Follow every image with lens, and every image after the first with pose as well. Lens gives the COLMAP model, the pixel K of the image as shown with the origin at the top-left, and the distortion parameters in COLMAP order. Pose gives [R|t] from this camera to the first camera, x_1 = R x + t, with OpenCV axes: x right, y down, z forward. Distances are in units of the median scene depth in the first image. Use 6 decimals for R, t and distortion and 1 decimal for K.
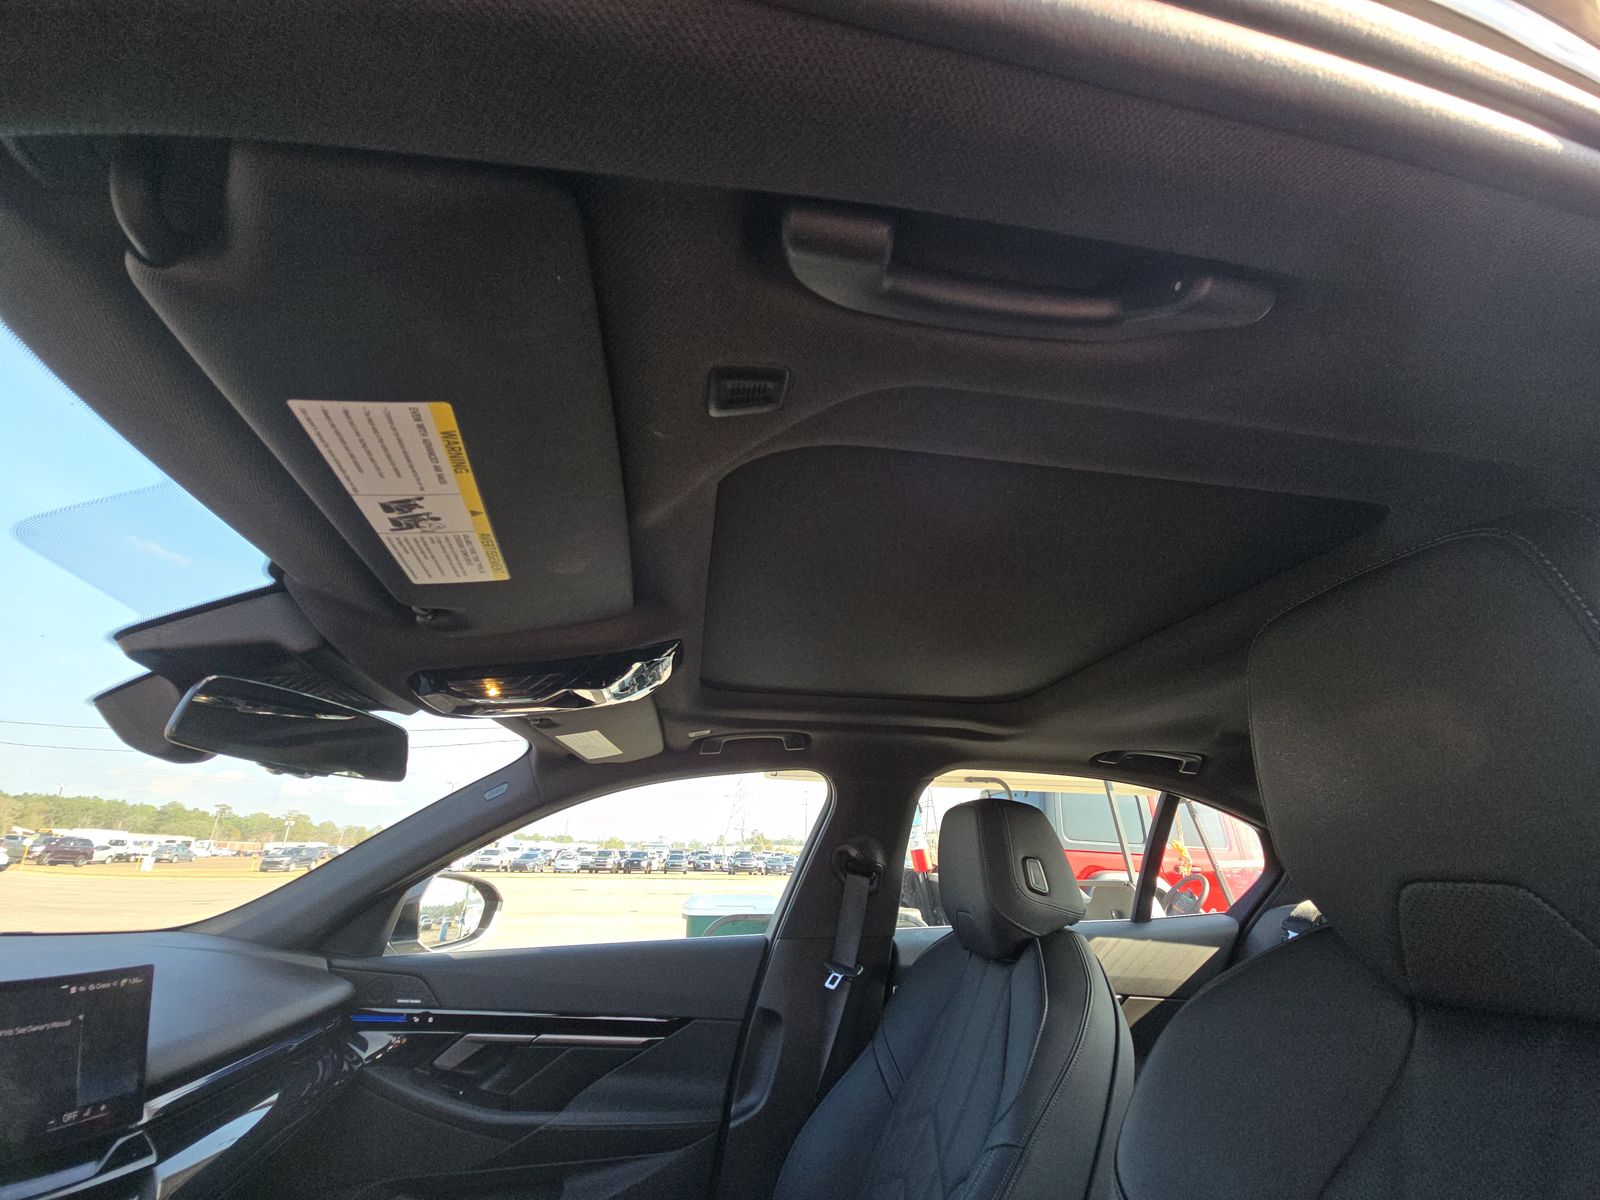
lens RADIAL K [[643.9, 0, 807.2], [0, 643.9, 590.7], [0, 0, 1]] dist [0.020494, -0.014895]
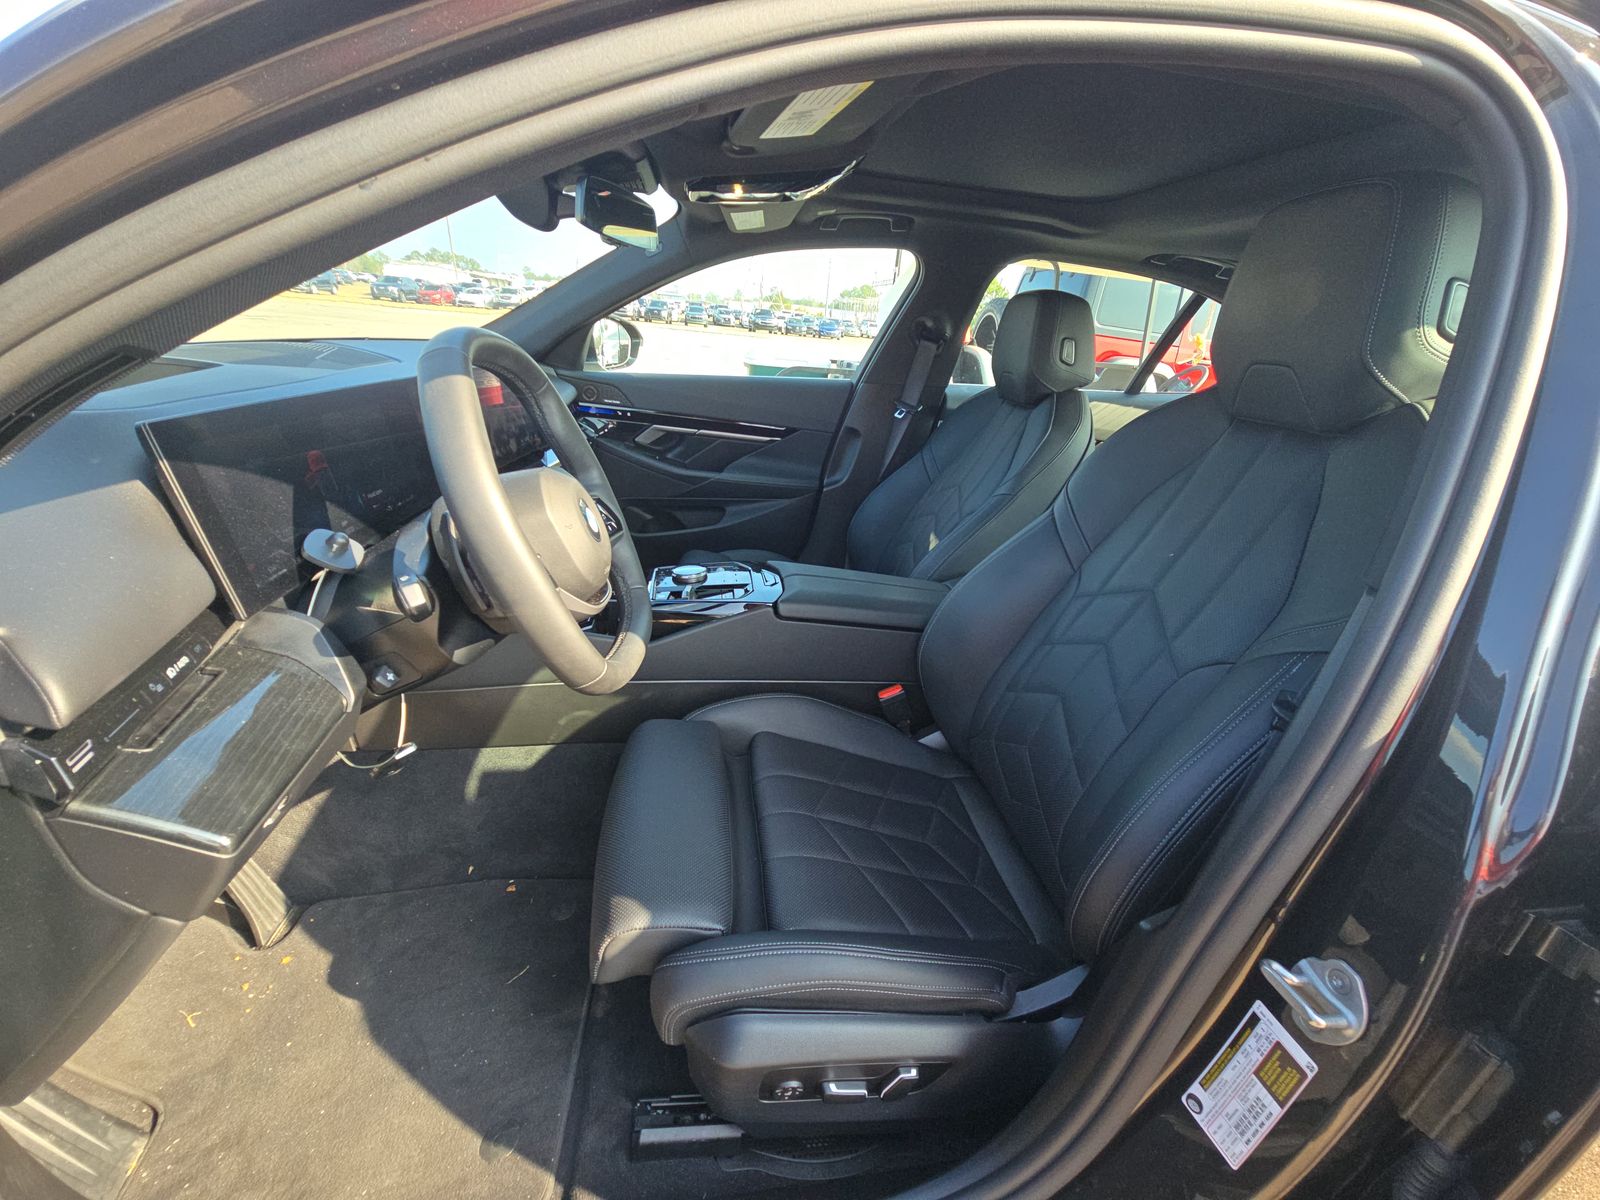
lens RADIAL K [[653.2, 0, 819.0], [0, 653.2, 617.0], [0, 0, 1]] dist [0.001156, -0.016381]
pose [[0.997224, 0.072040, 0.018835, -0.130190], [-0.062982, 0.681128, 0.729450, -0.124418], [0.039721, -0.728611, 0.683774, -0.307503]]
